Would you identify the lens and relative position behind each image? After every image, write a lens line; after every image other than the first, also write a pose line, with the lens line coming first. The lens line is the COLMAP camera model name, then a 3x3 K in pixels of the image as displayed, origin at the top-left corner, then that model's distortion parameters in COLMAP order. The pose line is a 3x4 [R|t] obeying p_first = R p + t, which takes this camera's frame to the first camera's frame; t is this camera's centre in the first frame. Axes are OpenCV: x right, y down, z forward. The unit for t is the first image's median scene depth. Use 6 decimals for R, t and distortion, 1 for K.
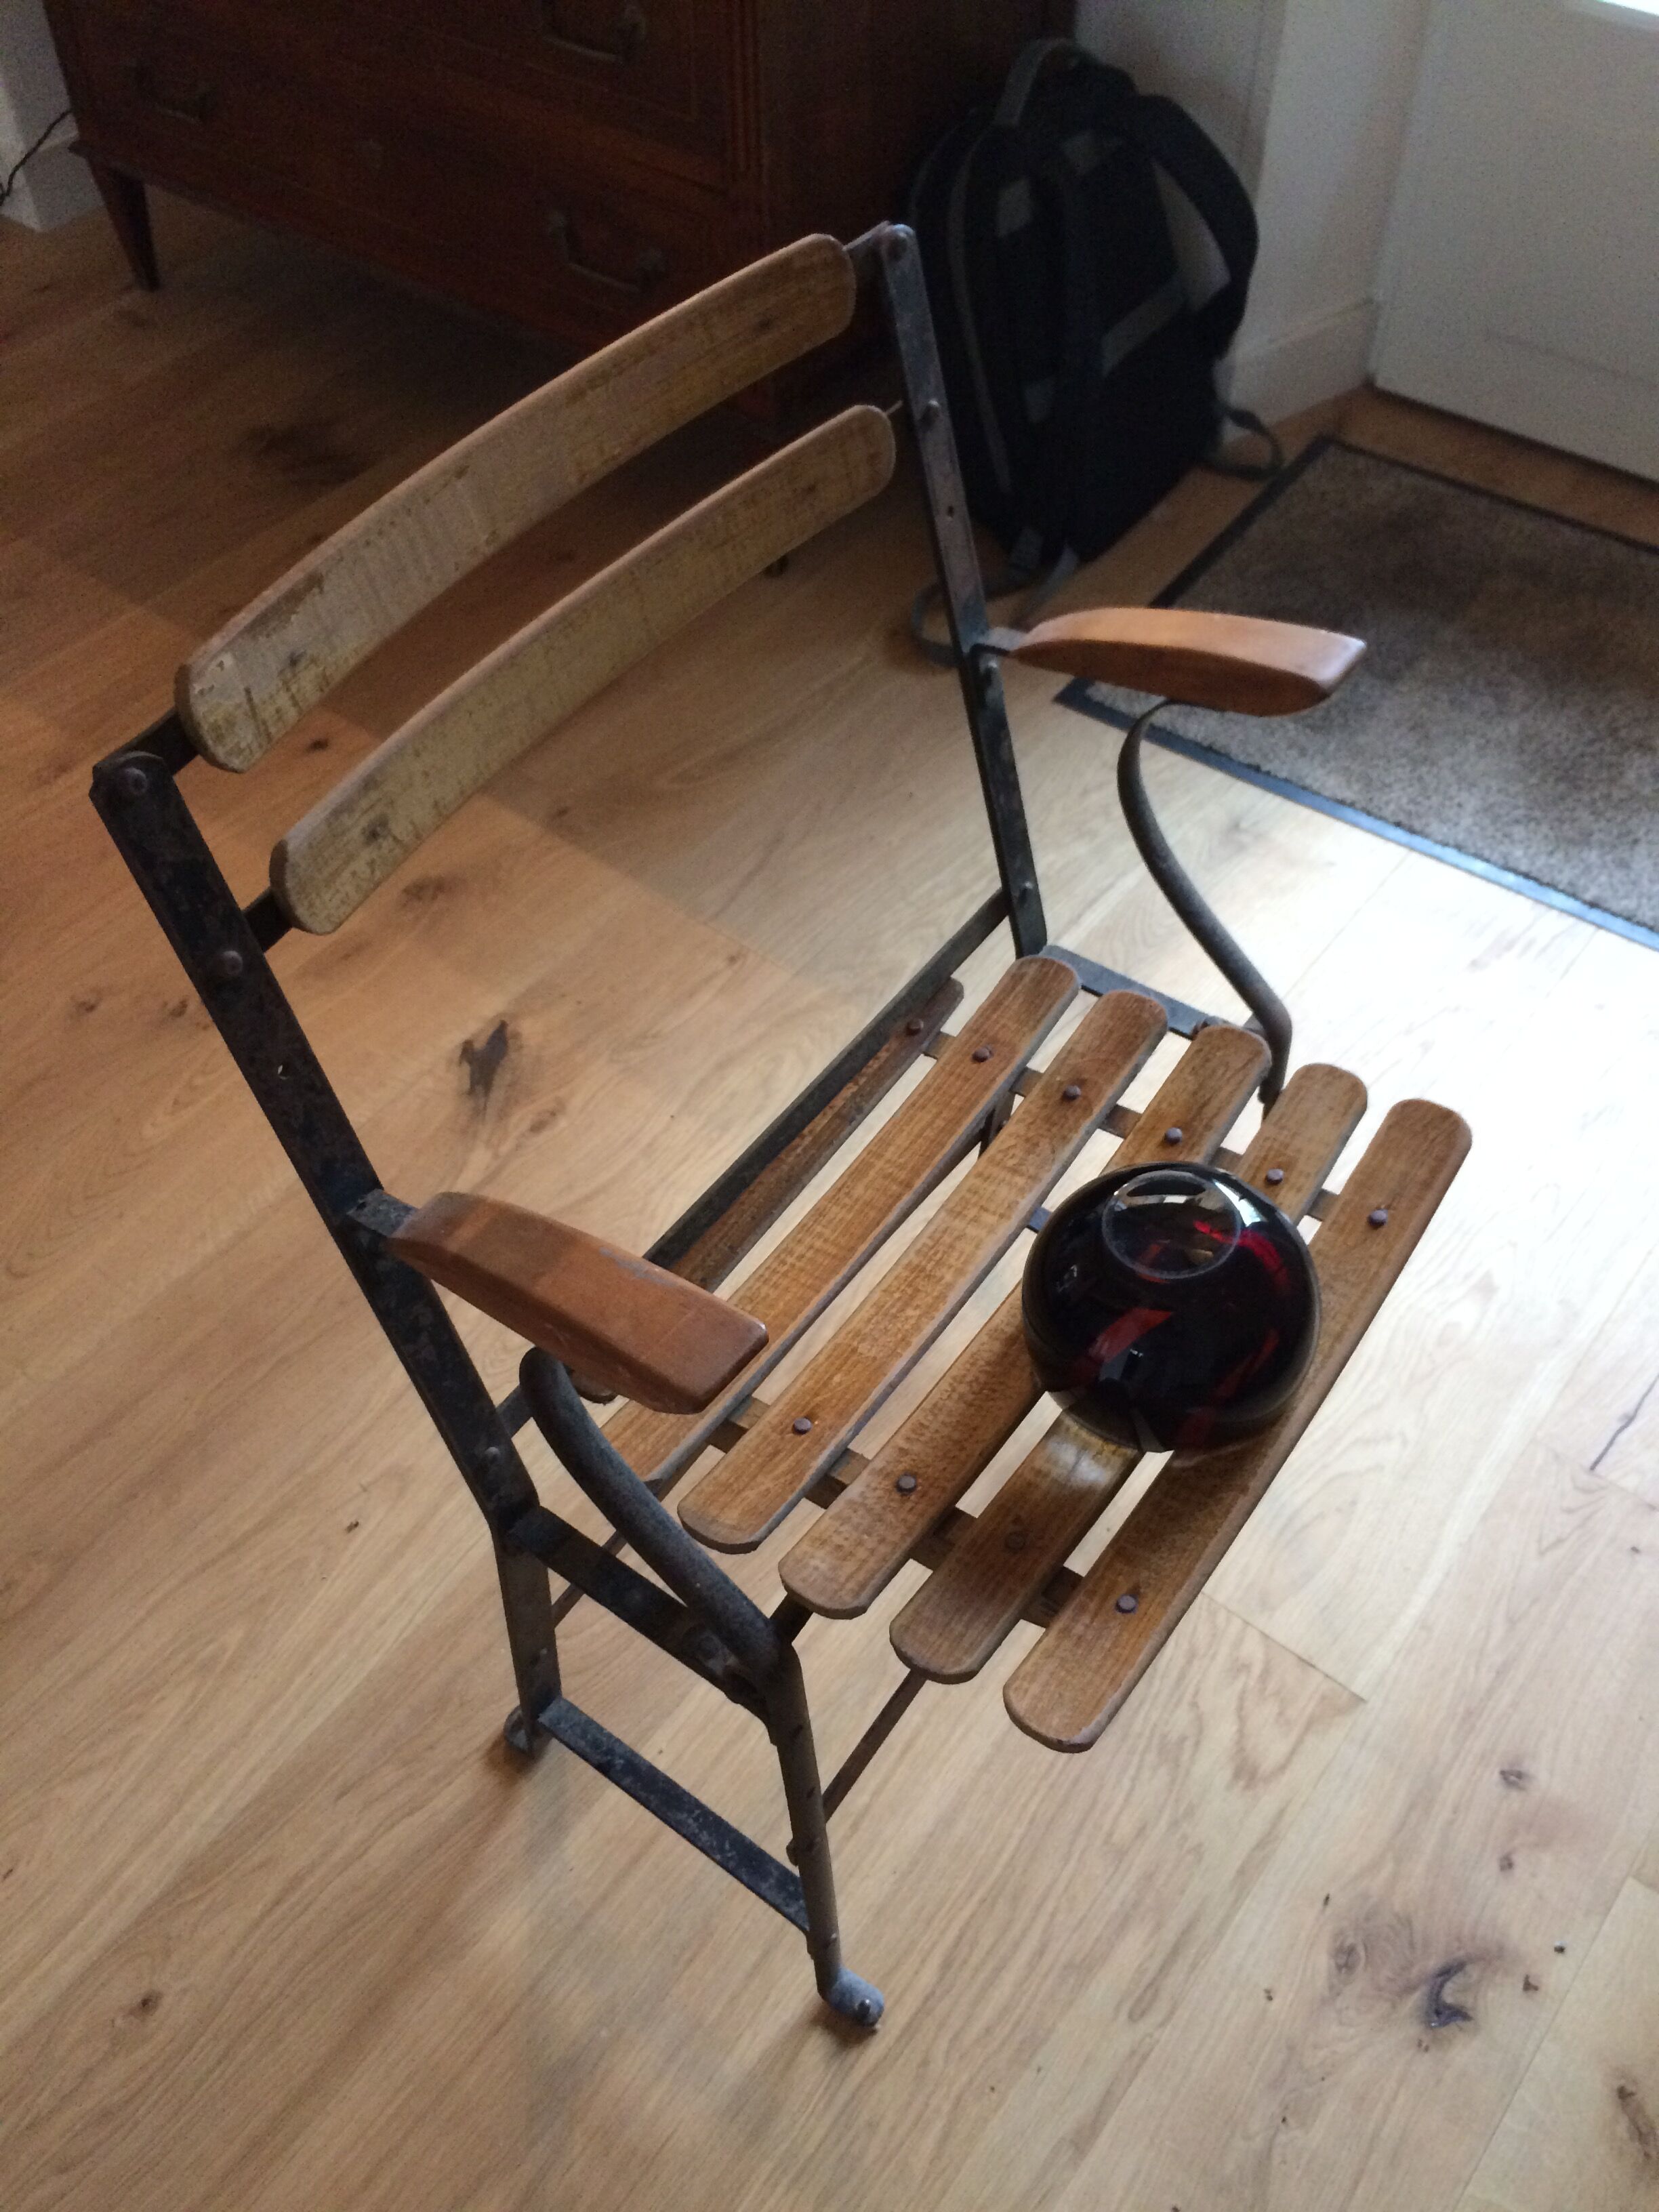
lens RADIAL K [[1919.9, 0, 828.7], [0, 1919.9, 1079.1], [0, 0, 1]] dist [0.089568, -0.128411]
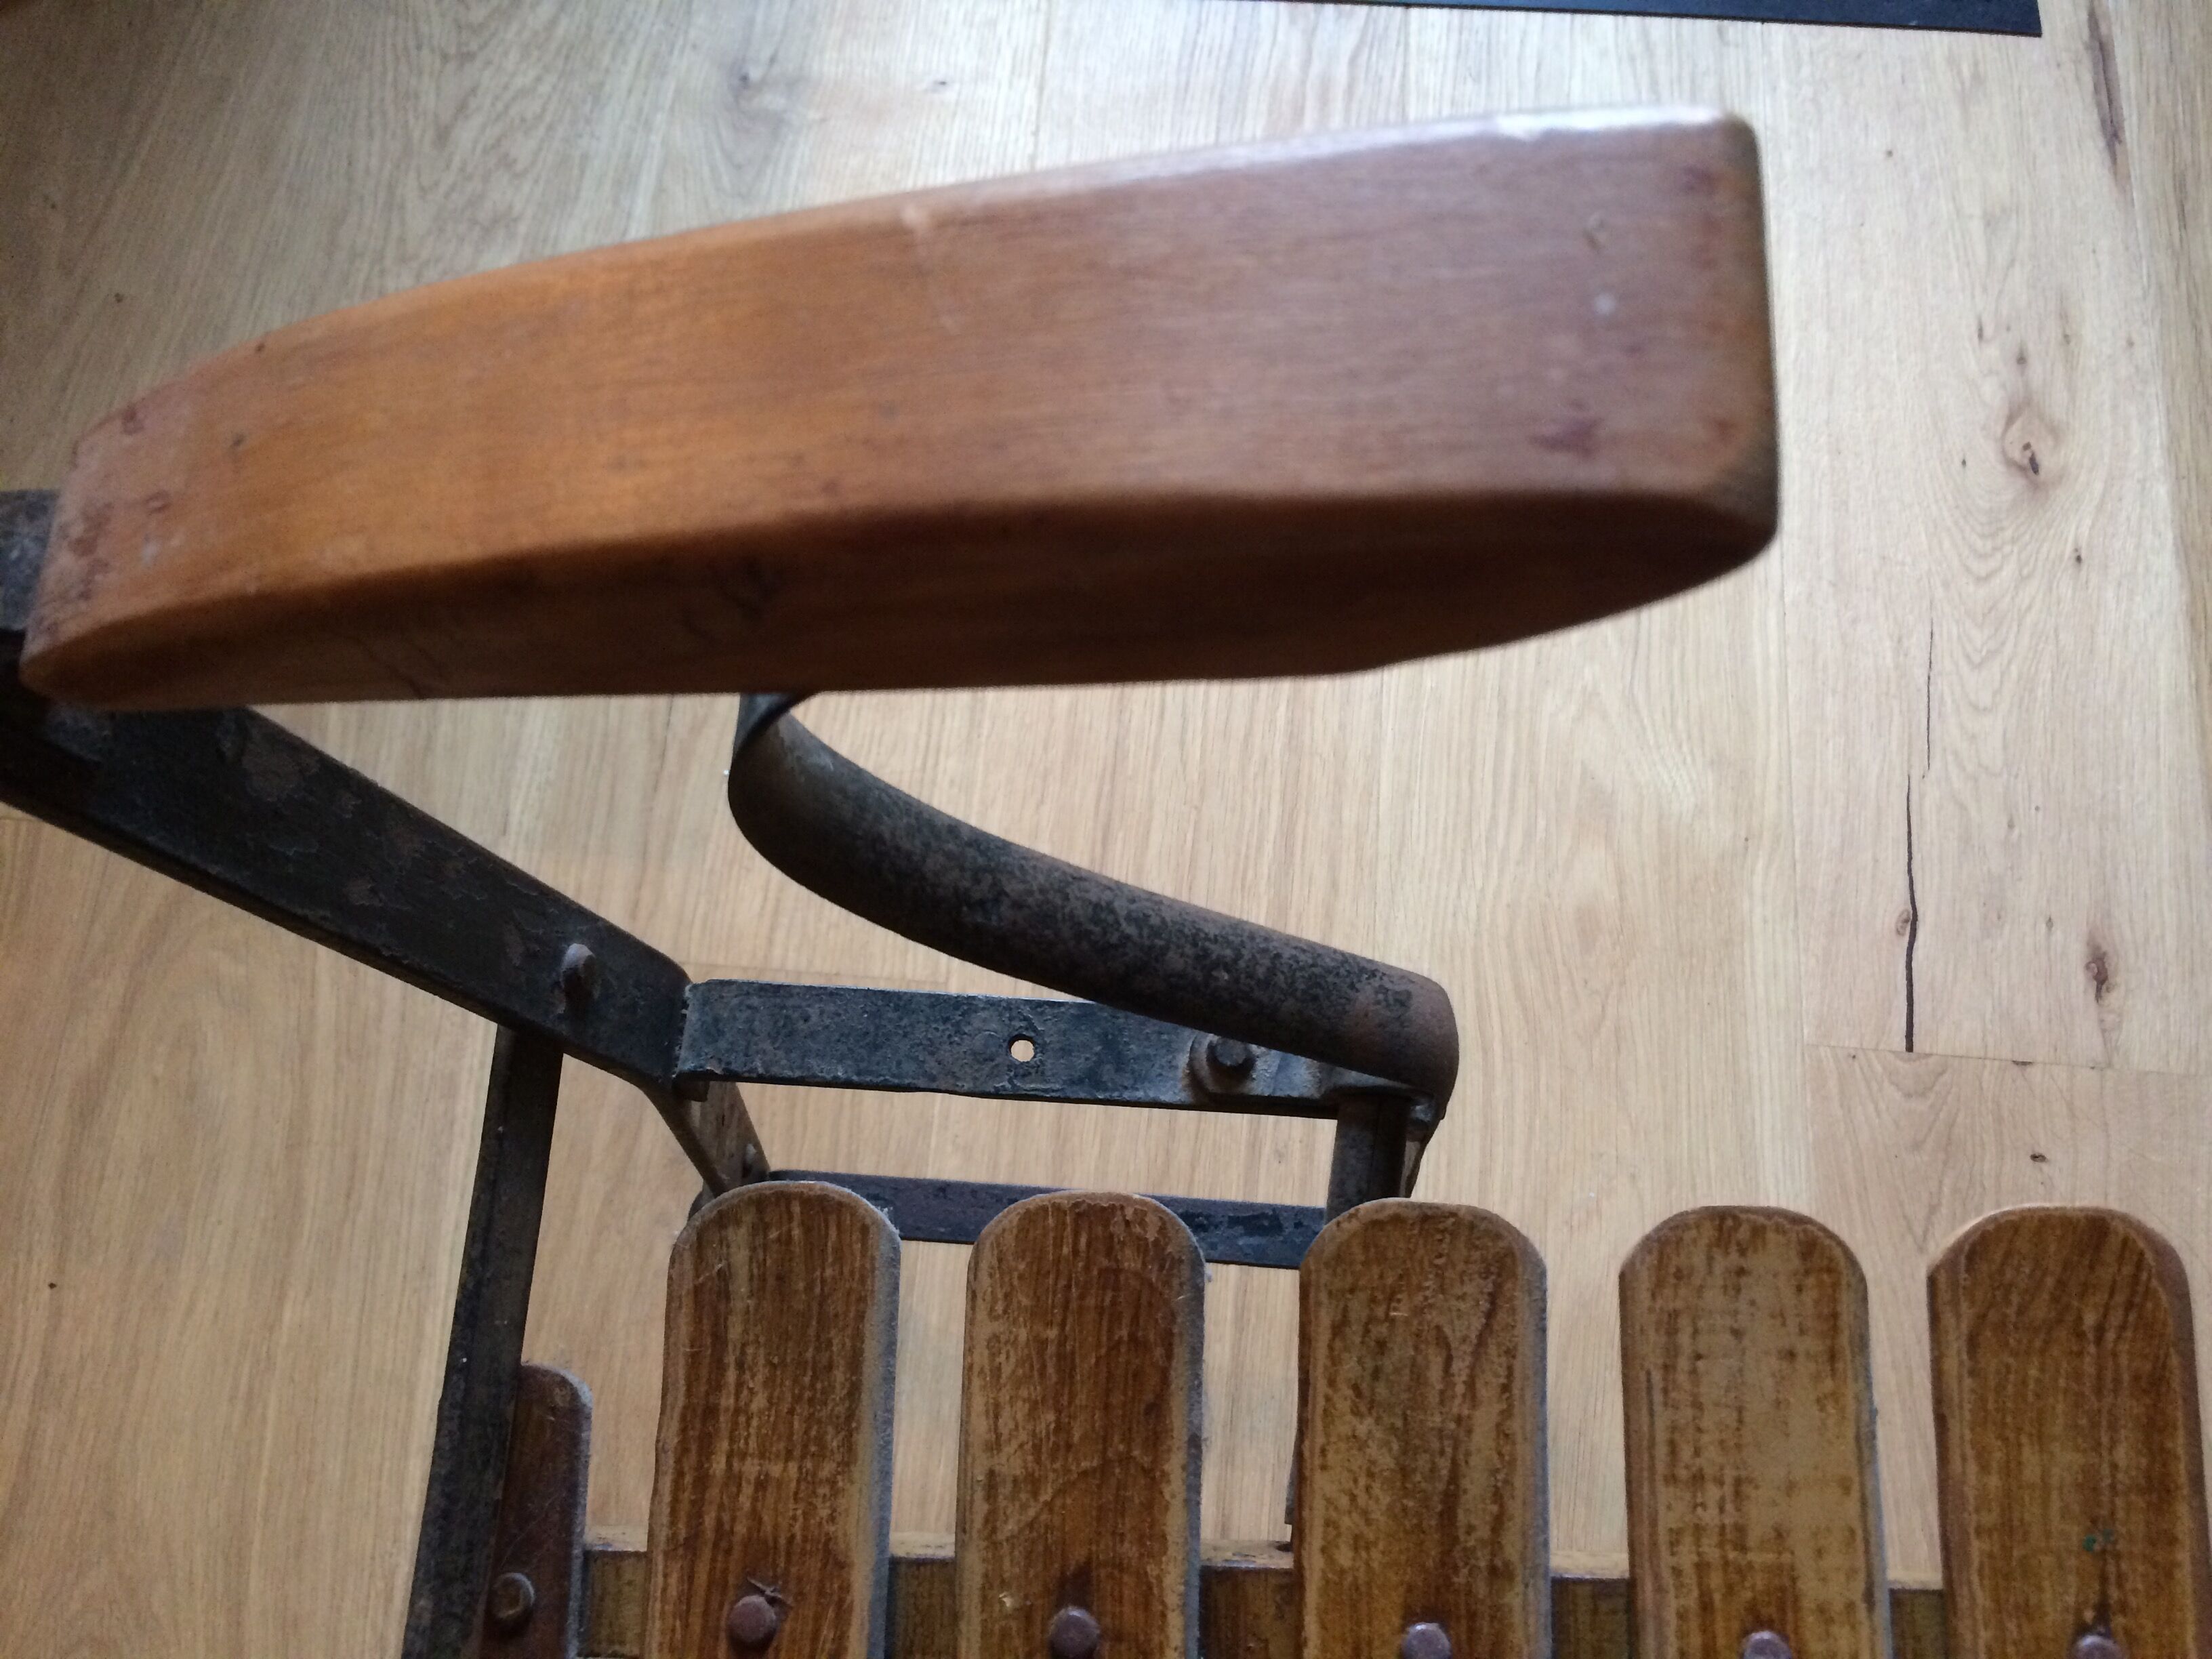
lens RADIAL K [[1919.9, 0, 1106.0], [0, 1919.9, 829.5], [0, 0, 1]] dist [0.089568, -0.128411]
pose [[0.829605, -0.520074, 0.203173, 0.128061], [0.405162, 0.811101, 0.421851, -0.230228], [-0.384188, -0.267652, 0.883608, 0.701693]]
